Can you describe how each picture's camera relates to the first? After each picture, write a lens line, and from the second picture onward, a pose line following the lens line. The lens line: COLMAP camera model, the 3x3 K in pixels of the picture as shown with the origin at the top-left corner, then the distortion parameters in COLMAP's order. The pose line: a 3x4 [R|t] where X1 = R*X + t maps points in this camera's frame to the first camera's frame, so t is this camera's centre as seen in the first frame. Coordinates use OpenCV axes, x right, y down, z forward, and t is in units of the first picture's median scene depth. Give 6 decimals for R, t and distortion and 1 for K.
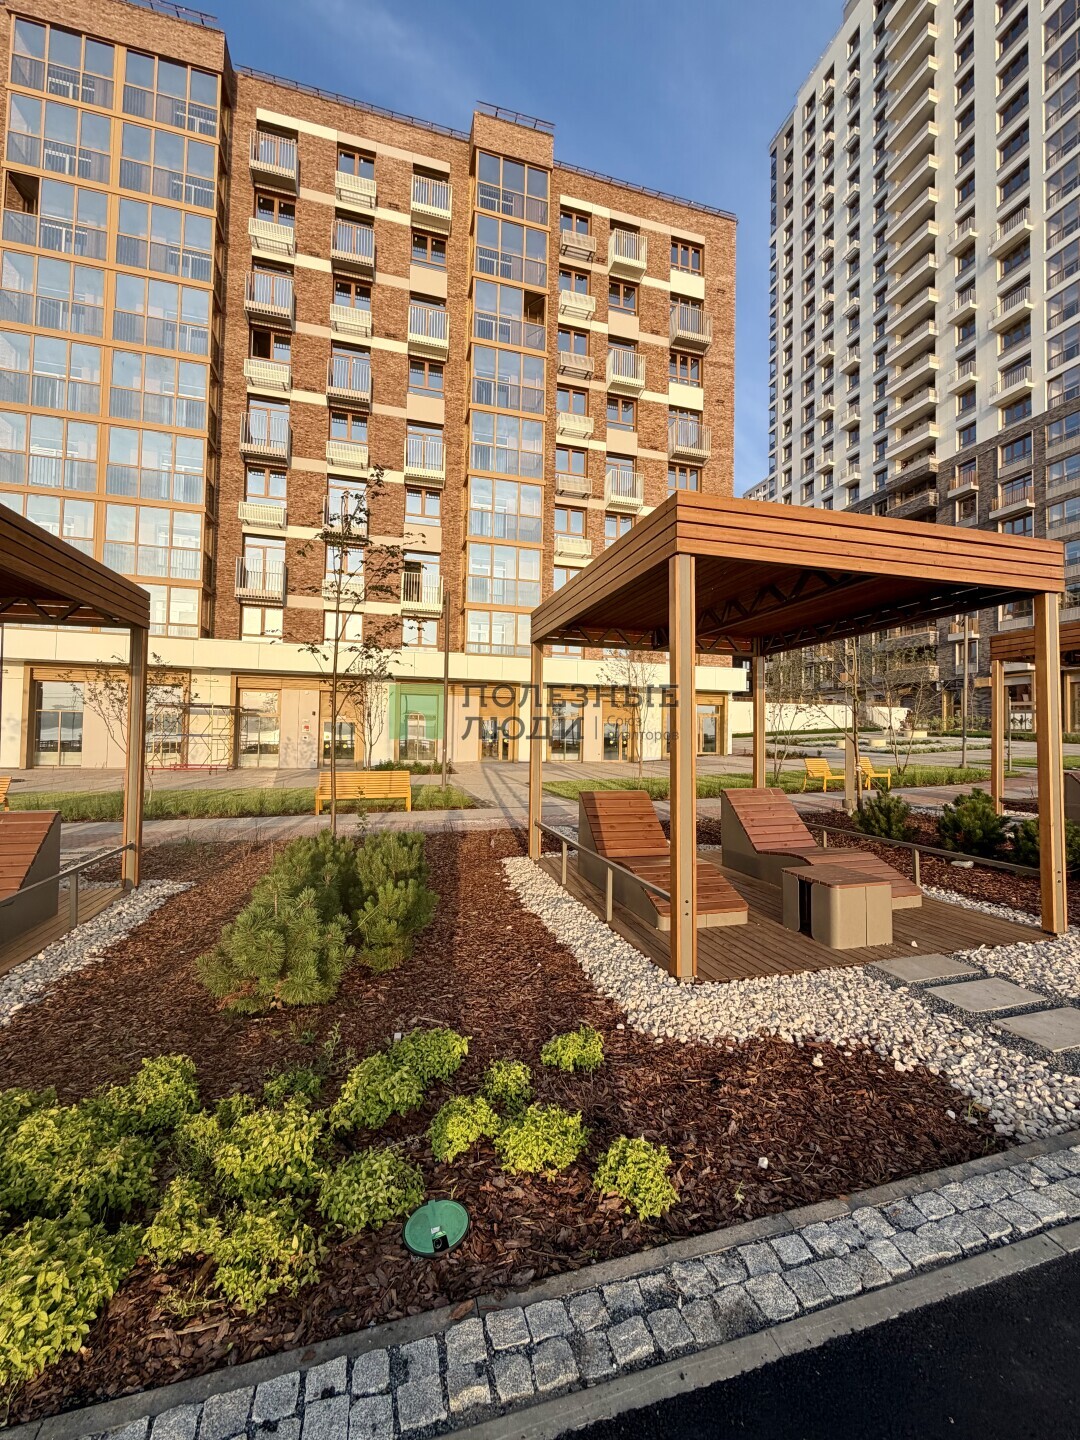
lens RADIAL K [[574.2, 0, 541.5], [0, 574.2, 719.4], [0, 0, 1]] dist [0.001061, -0.000682]
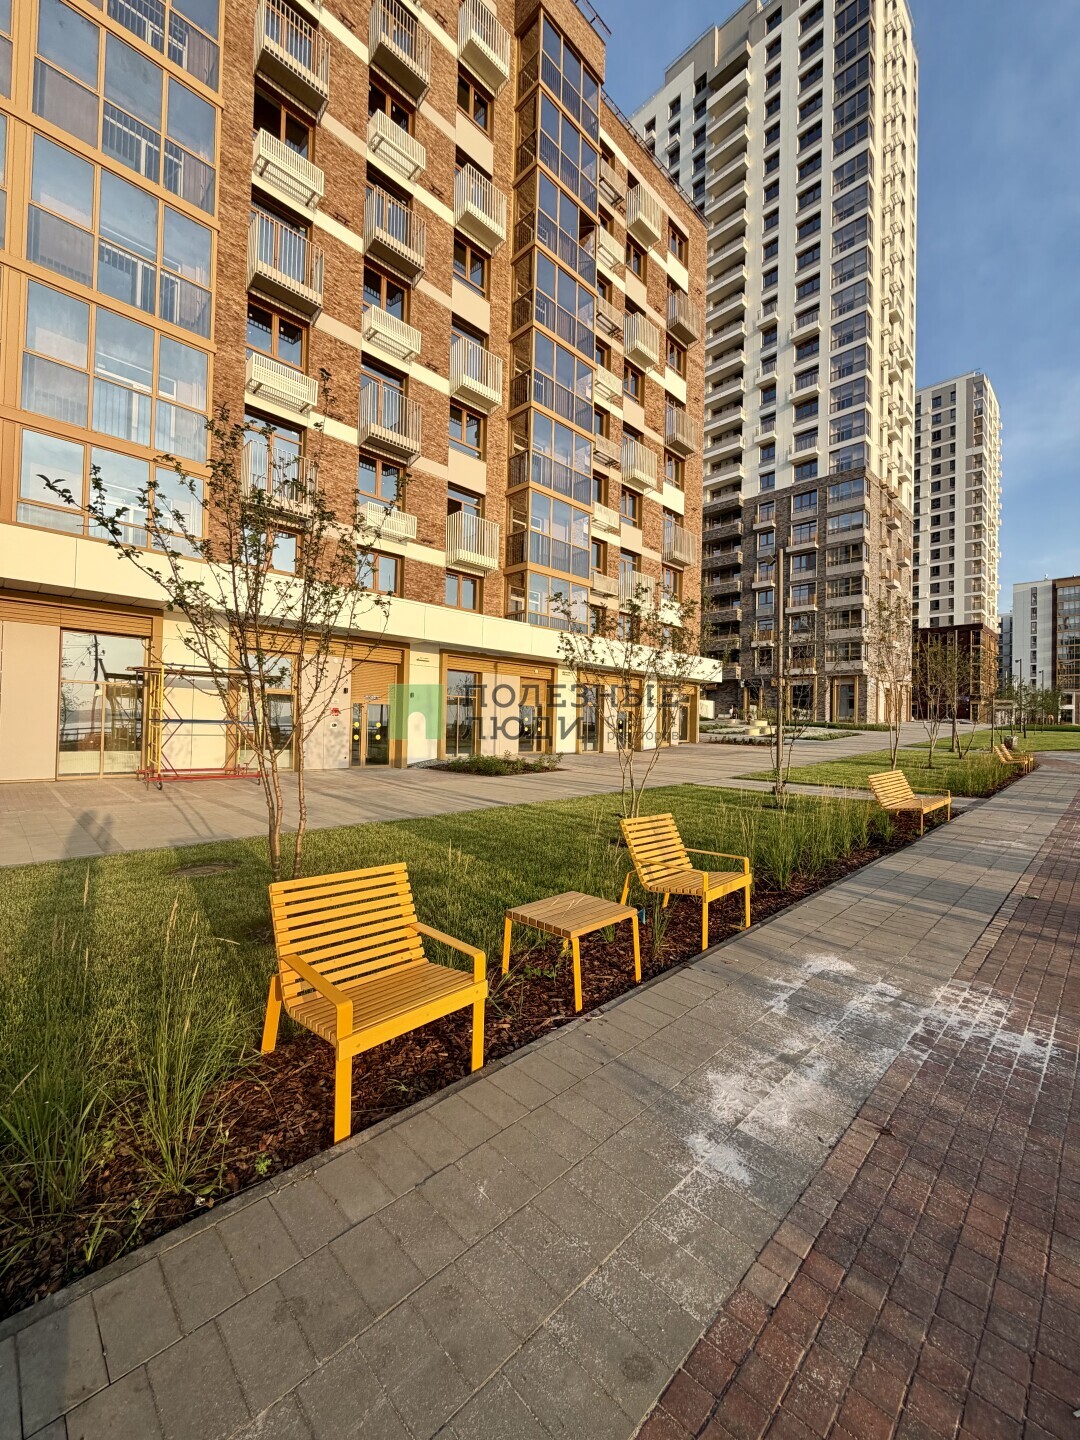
lens RADIAL K [[574.2, 0, 541.4], [0, 574.2, 719.4], [0, 0, 1]] dist [0.001061, -0.000682]
pose [[0.876203, 0.008249, 0.481872, -0.448396], [-0.019107, 0.999662, 0.017631, 0.006617], [-0.481563, -0.024656, 0.876064, 0.229841]]
